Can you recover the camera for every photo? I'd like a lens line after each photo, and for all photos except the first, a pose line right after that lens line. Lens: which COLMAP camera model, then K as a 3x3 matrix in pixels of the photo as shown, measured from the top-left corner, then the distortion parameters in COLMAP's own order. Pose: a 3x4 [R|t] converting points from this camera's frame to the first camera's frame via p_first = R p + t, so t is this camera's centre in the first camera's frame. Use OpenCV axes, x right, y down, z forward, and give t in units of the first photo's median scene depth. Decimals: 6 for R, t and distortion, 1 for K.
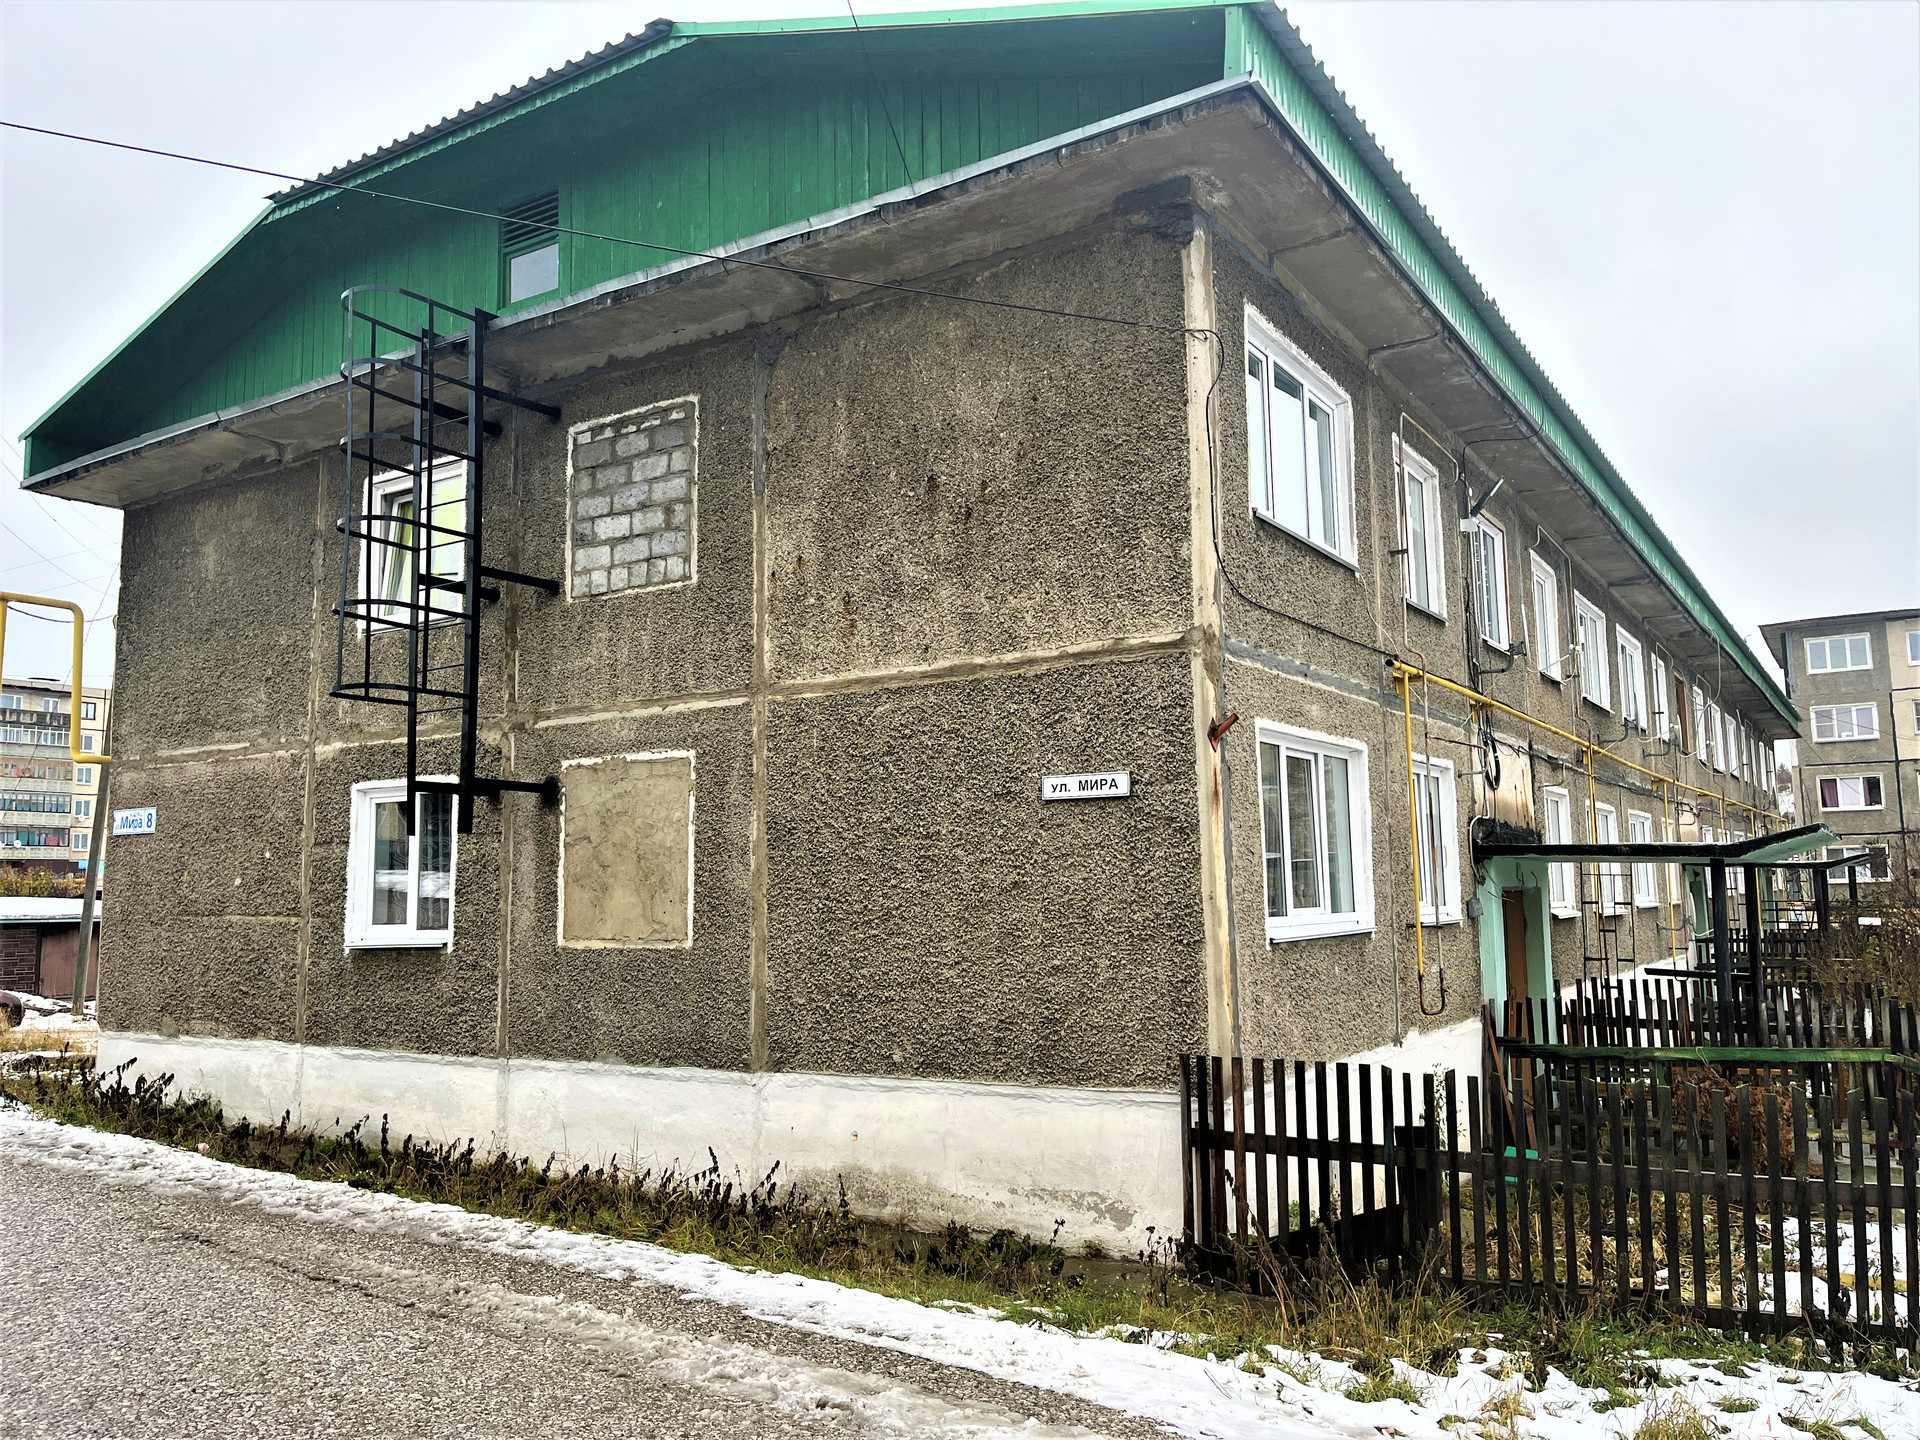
lens RADIAL K [[1411.9, 0, 971.1], [0, 1411.9, 719.5], [0, 0, 1]] dist [0.066134, -0.093482]
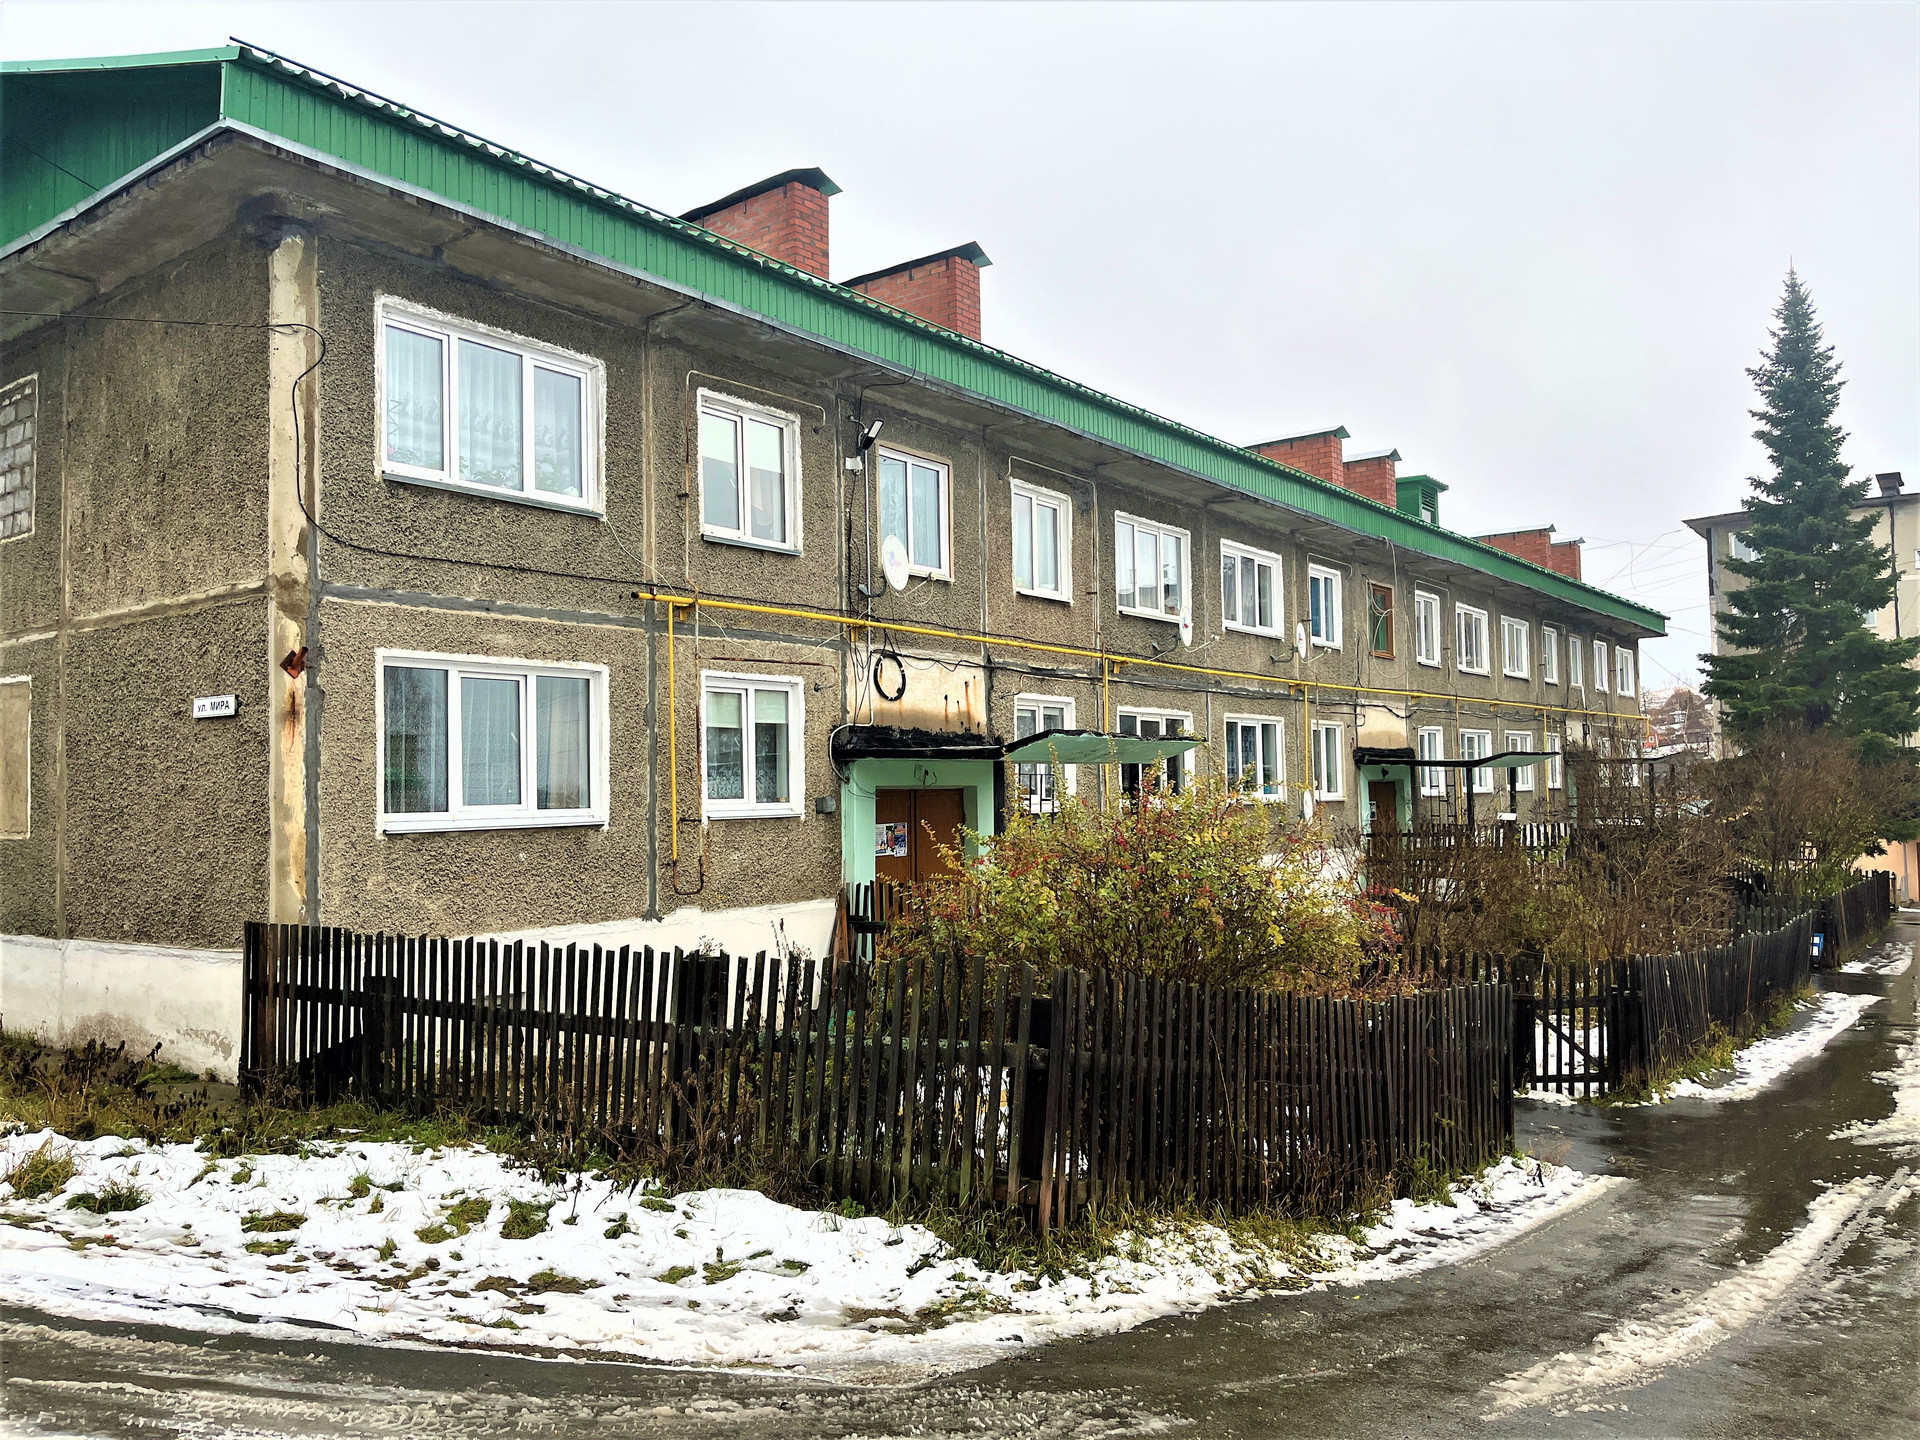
lens RADIAL K [[1411.9, 0, 971.1], [0, 1411.9, 719.5], [0, 0, 1]] dist [0.066134, -0.093482]
pose [[0.997376, -0.004709, -0.072247, 0.761079], [0.009818, 0.997461, 0.070534, -0.020400], [0.071731, -0.071058, 0.994890, -0.163323]]
